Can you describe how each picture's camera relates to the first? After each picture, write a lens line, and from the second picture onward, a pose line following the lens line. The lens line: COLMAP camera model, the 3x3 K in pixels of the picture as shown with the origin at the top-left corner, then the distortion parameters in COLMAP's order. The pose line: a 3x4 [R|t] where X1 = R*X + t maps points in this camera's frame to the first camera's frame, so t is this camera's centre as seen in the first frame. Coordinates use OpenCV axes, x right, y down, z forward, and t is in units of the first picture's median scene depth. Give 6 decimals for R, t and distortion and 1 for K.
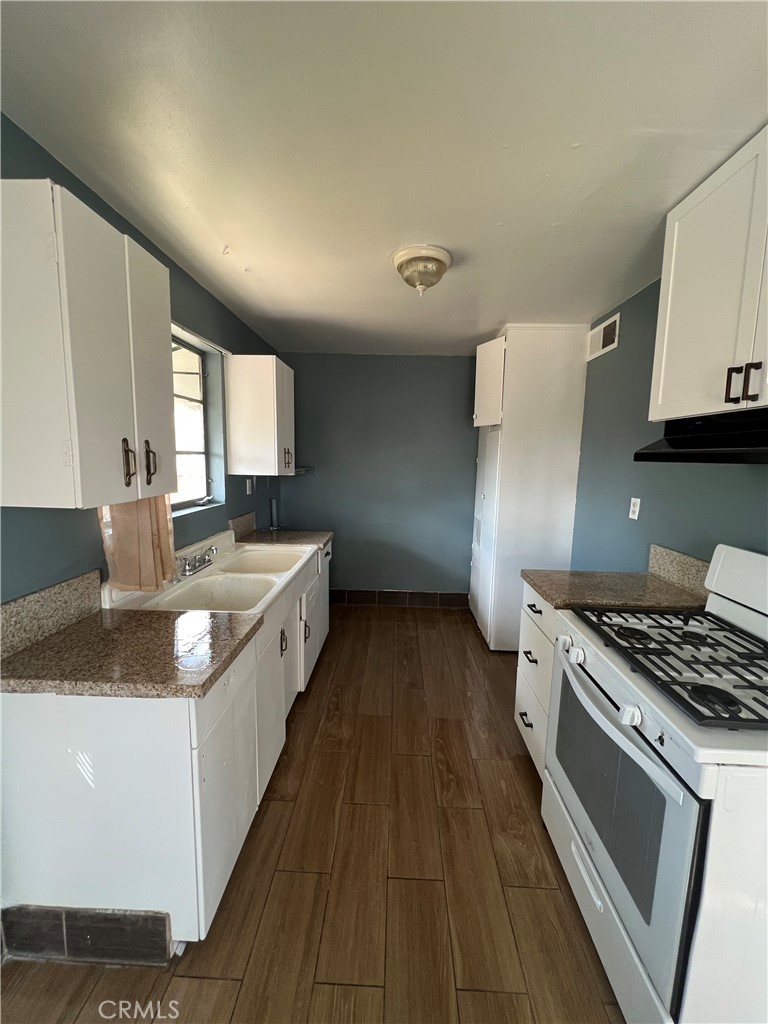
lens RADIAL K [[407.6, 0, 386.6], [0, 407.6, 509.1], [0, 0, 1]] dist [-0.001138, 0.000145]
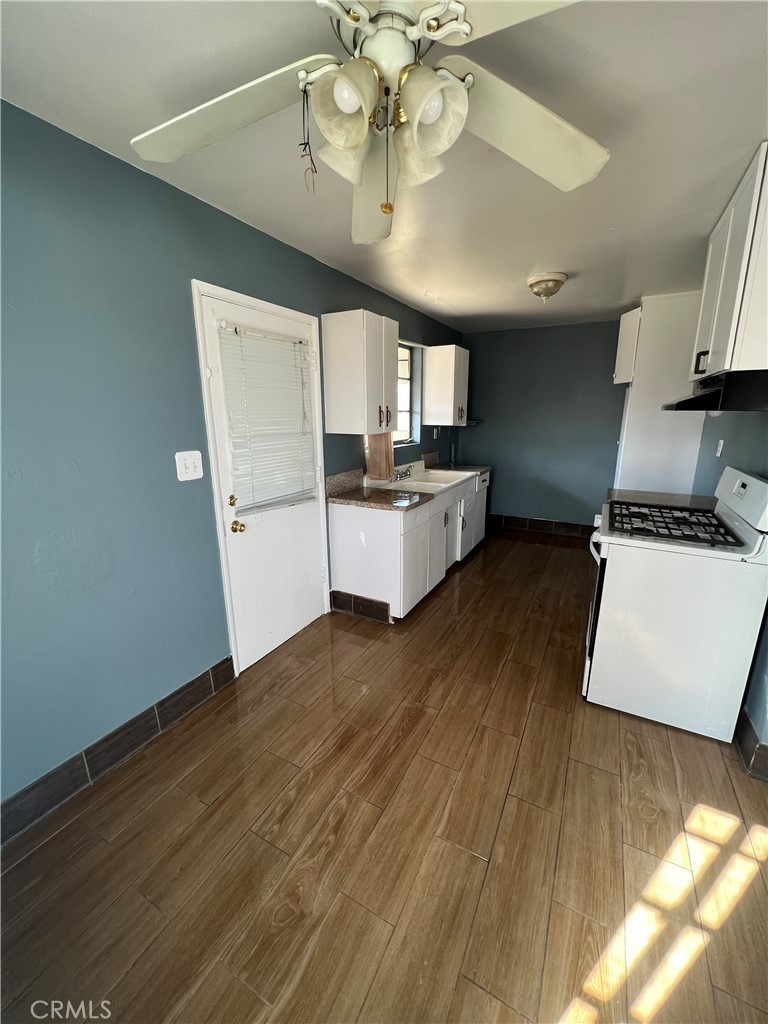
lens RADIAL K [[407.6, 0, 386.6], [0, 407.6, 509.1], [0, 0, 1]] dist [-0.001138, 0.000145]
pose [[0.893823, 0.082568, -0.440752, 0.255167], [-0.036352, 0.993009, 0.112303, 0.081347], [0.446943, -0.084356, 0.890576, -0.603527]]
